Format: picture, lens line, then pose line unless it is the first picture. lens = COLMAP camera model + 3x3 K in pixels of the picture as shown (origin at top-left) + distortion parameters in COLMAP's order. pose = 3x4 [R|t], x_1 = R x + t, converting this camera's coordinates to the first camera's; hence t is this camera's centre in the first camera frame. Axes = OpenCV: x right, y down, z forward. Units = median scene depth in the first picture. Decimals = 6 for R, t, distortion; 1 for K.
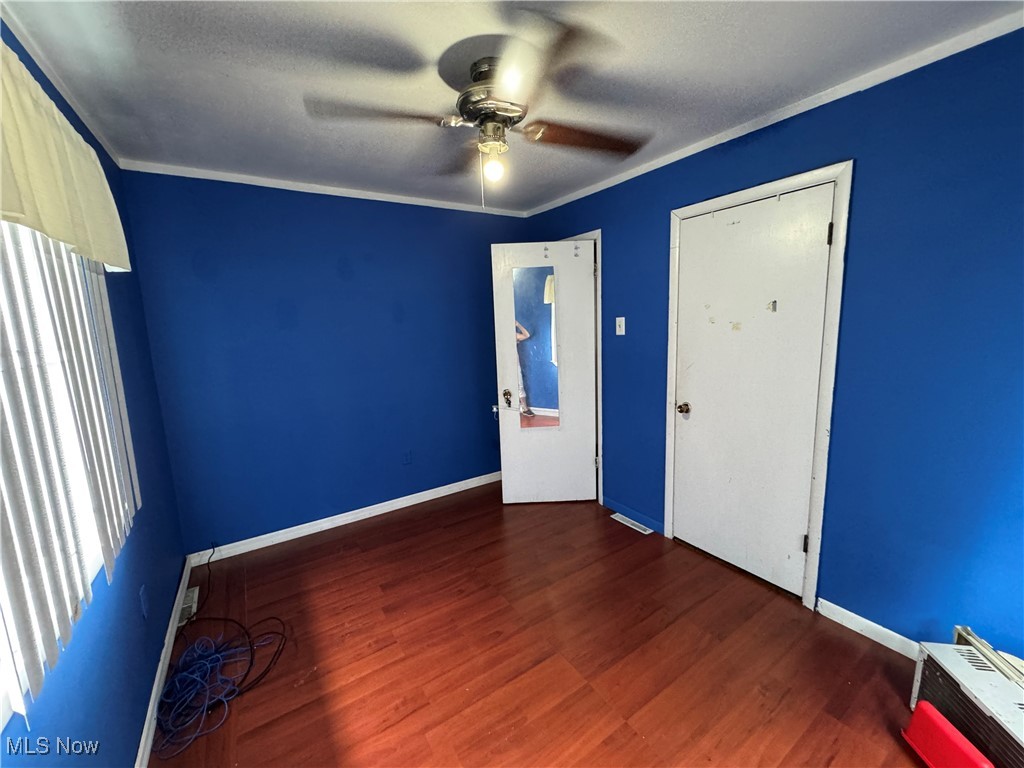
lens RADIAL K [[409.8, 0, 512.1], [0, 409.8, 381.5], [0, 0, 1]] dist [-0.003129, -0.000066]
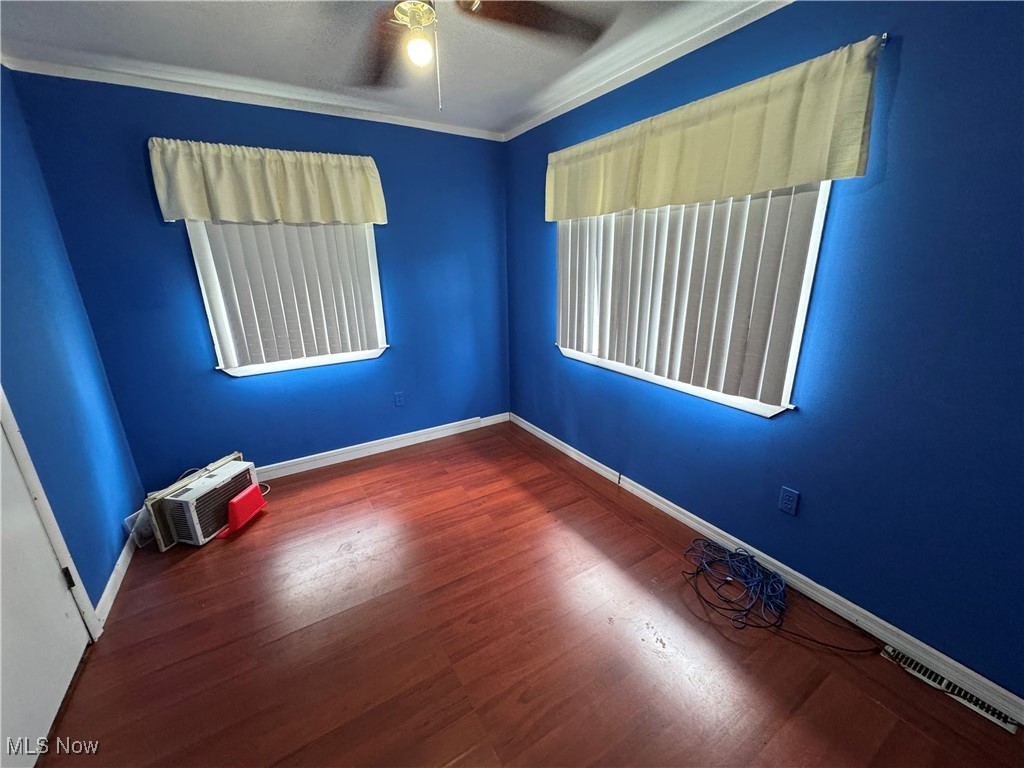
lens RADIAL K [[409.8, 0, 513.1], [0, 409.8, 384.8], [0, 0, 1]] dist [-0.003129, -0.000066]
pose [[-0.997980, 0.037780, 0.051074, -0.236506], [0.056401, 0.896898, 0.438627, -0.296693], [-0.029237, 0.440622, -0.897217, 2.002610]]
